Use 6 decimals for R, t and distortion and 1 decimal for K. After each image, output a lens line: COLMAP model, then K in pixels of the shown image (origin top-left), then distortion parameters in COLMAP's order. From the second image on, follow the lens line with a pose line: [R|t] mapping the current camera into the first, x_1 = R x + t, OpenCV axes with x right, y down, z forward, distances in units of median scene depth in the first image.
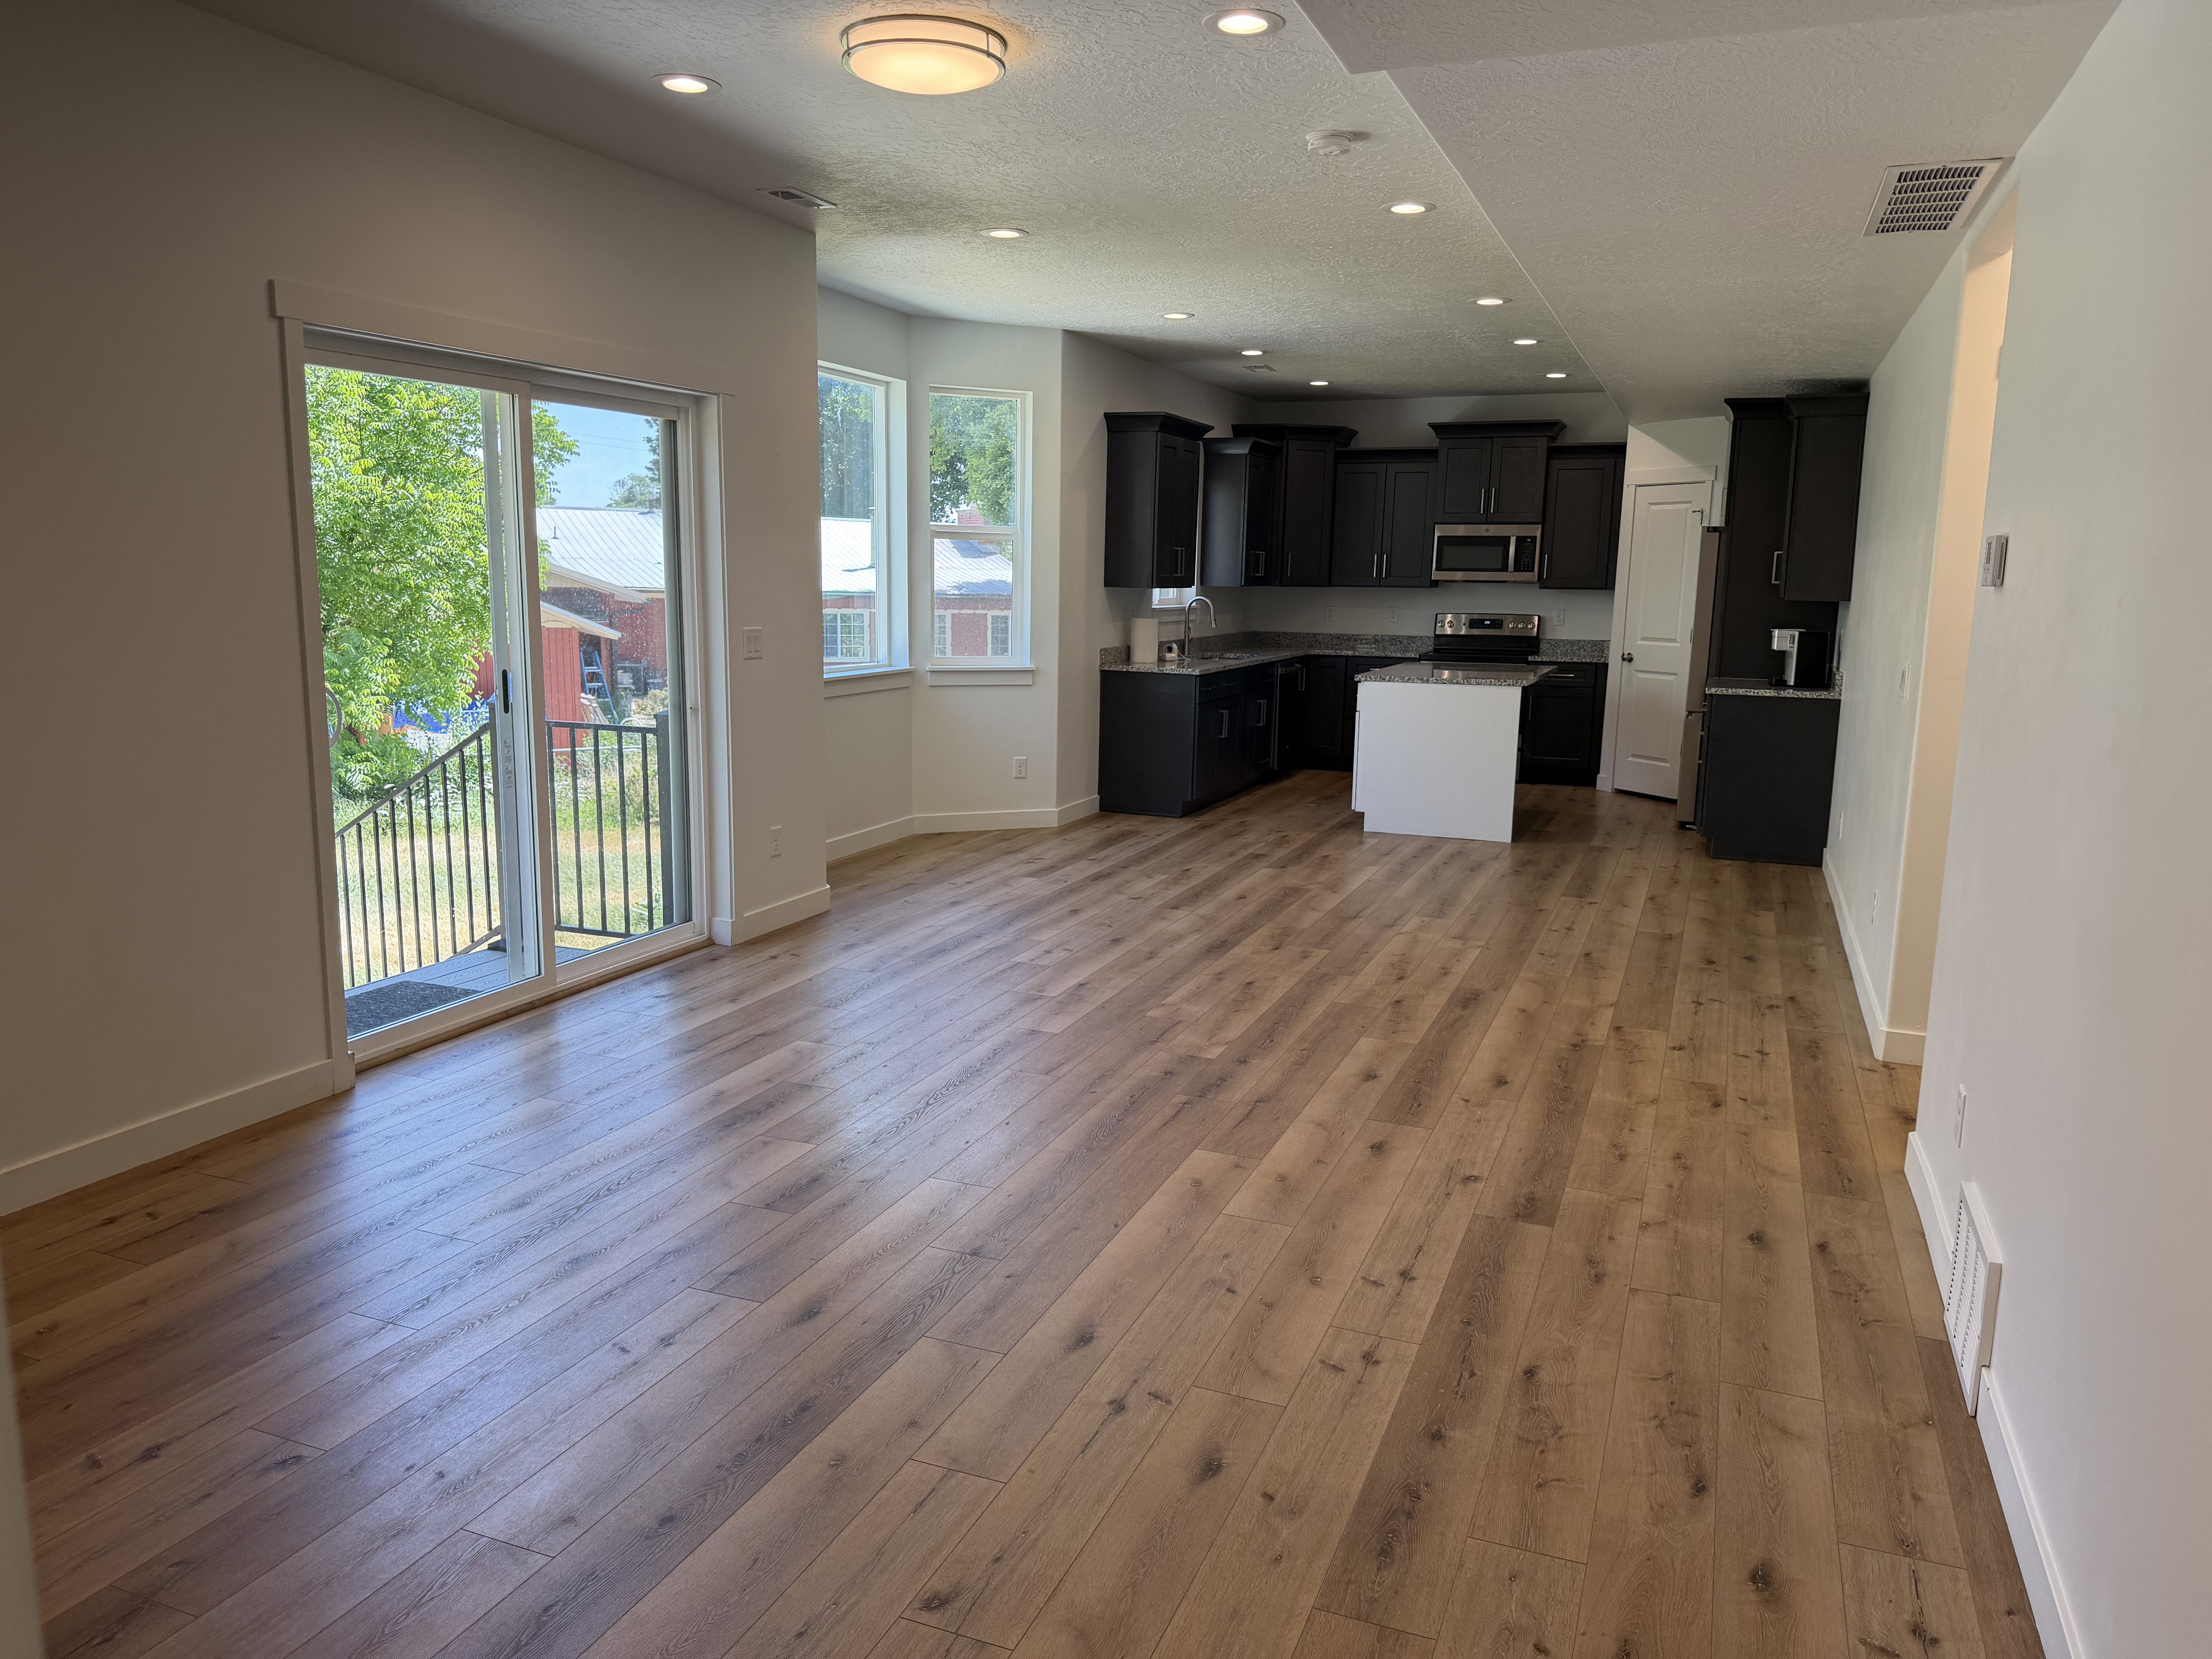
lens RADIAL K [[1570.5, 0, 1106.0], [0, 1570.5, 829.5], [0, 0, 1]] dist [0.158187, -0.336748]
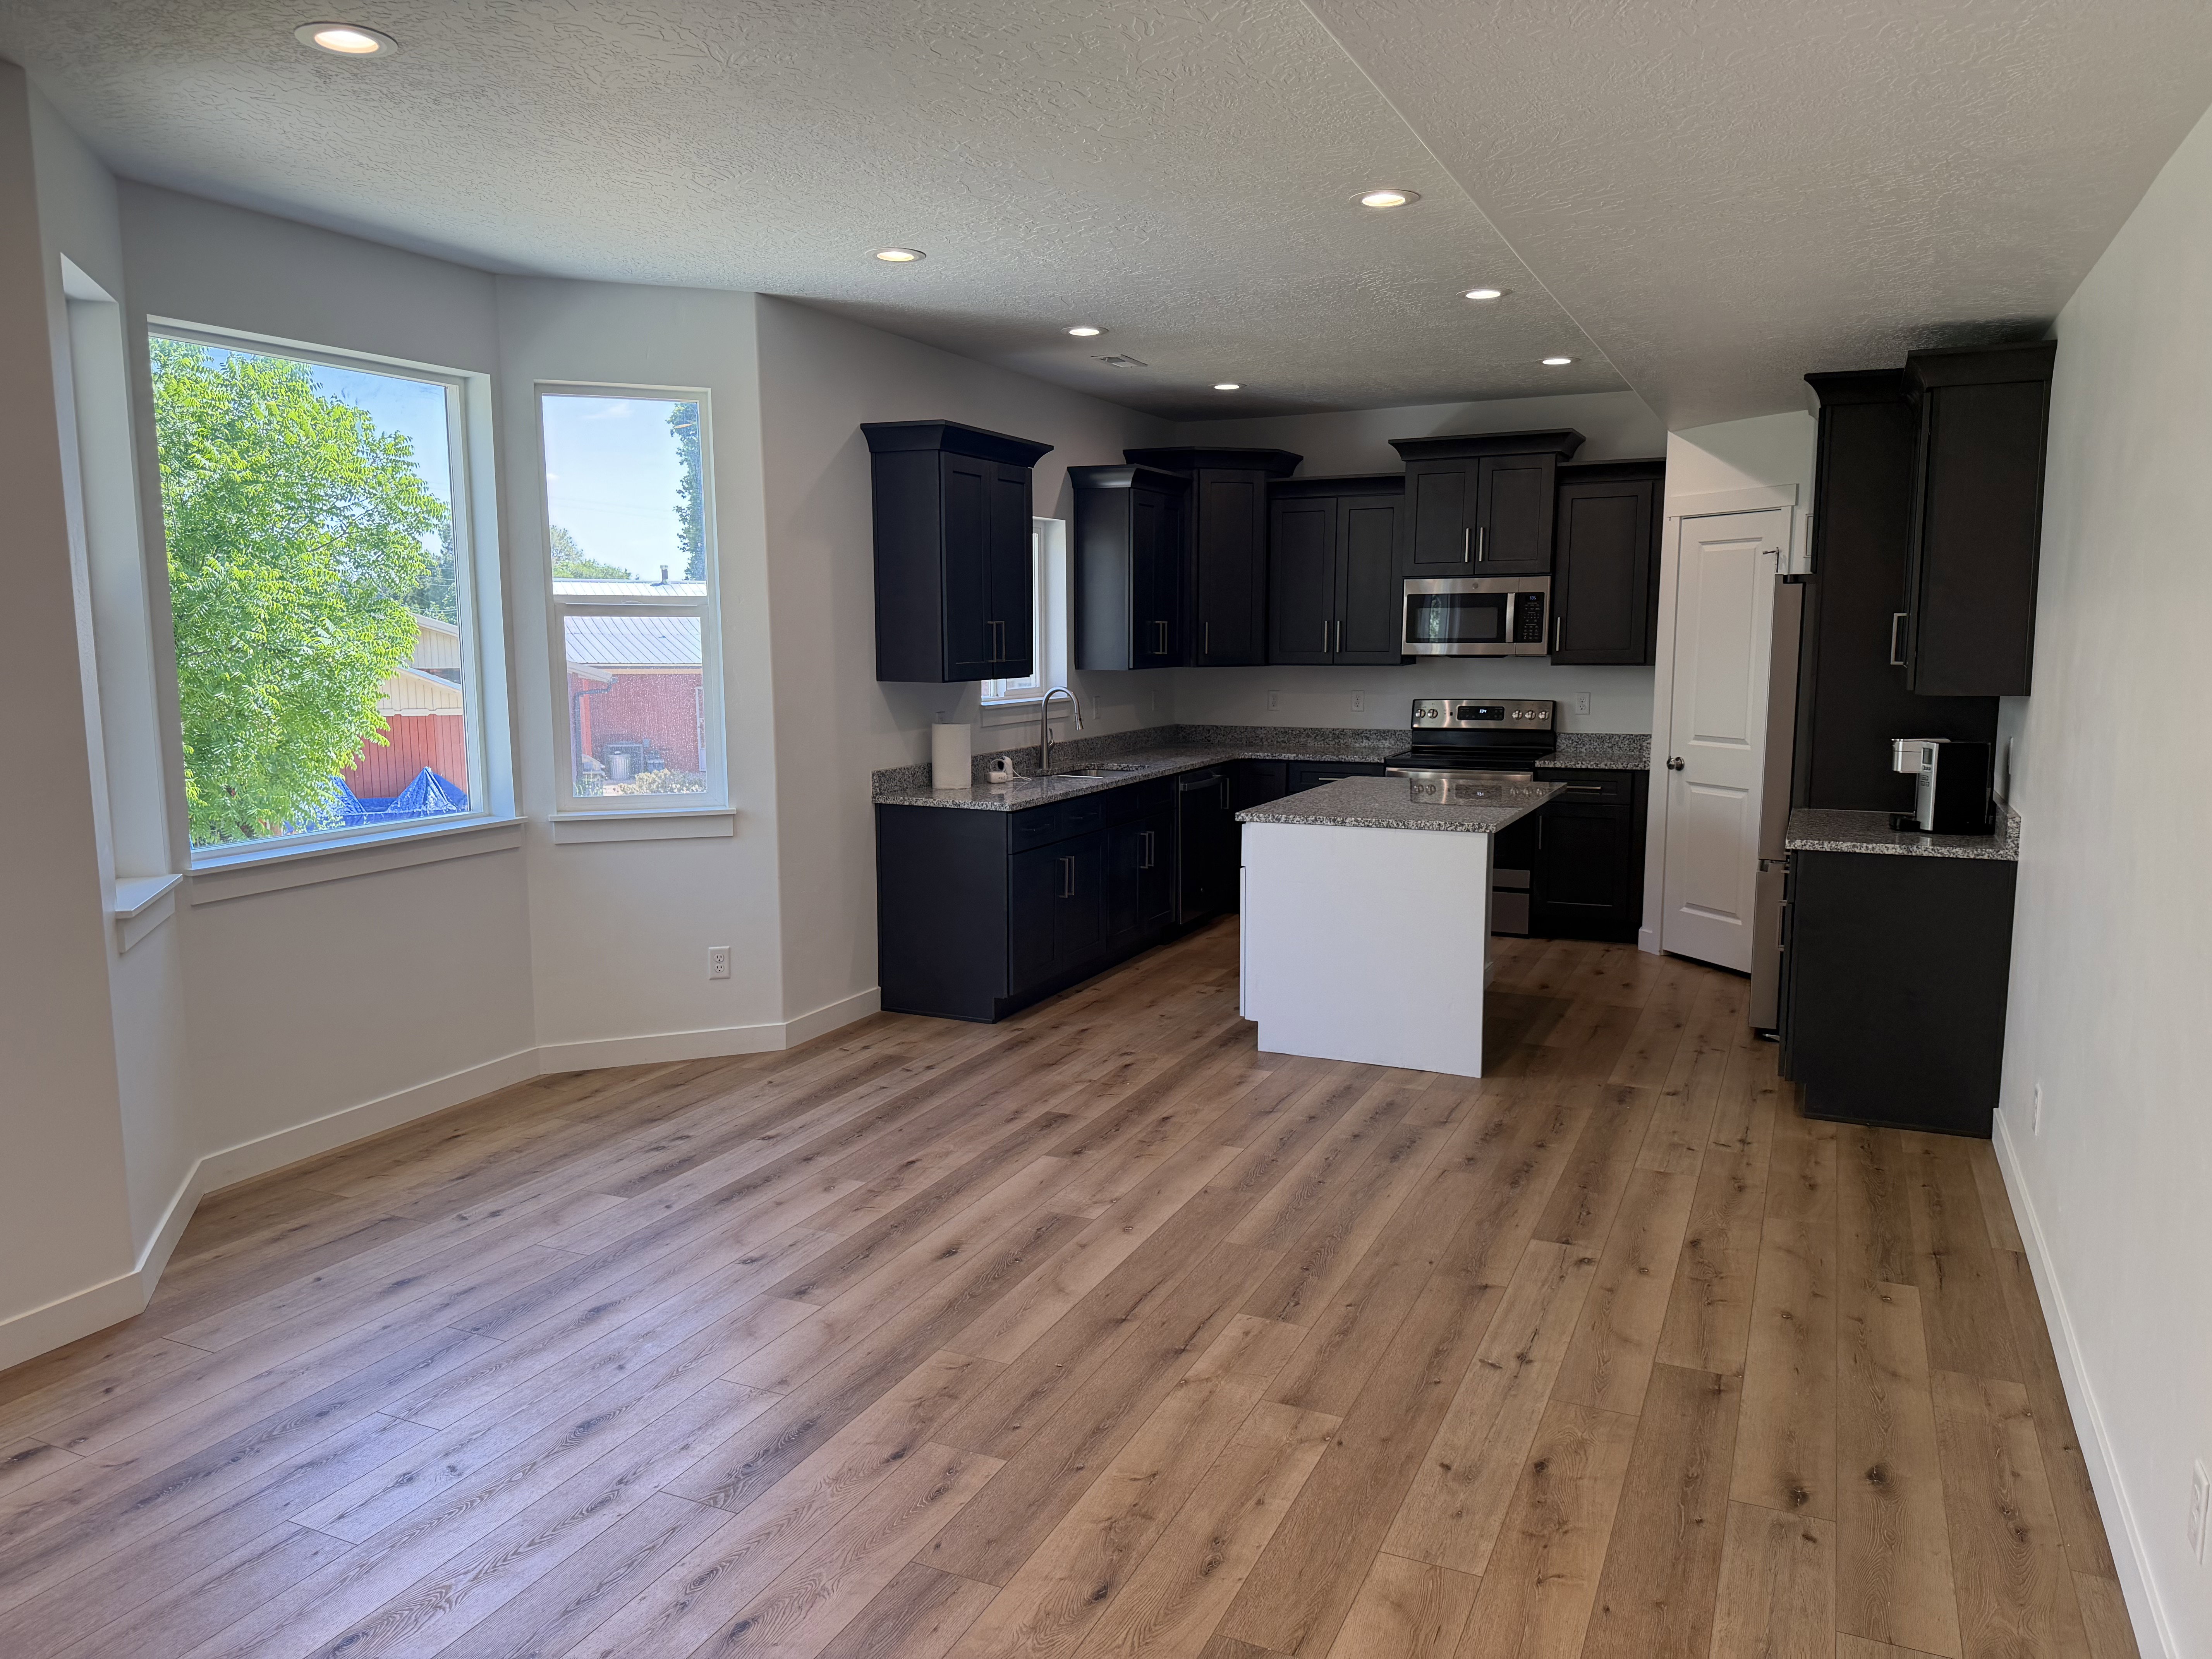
lens RADIAL K [[1570.5, 0, 1106.0], [0, 1570.5, 829.5], [0, 0, 1]] dist [0.158187, -0.336748]
pose [[0.998394, -0.014068, -0.054879, 0.132936], [0.012078, 0.999263, -0.036437, -0.064544], [0.055351, 0.035716, 0.997828, 0.333789]]
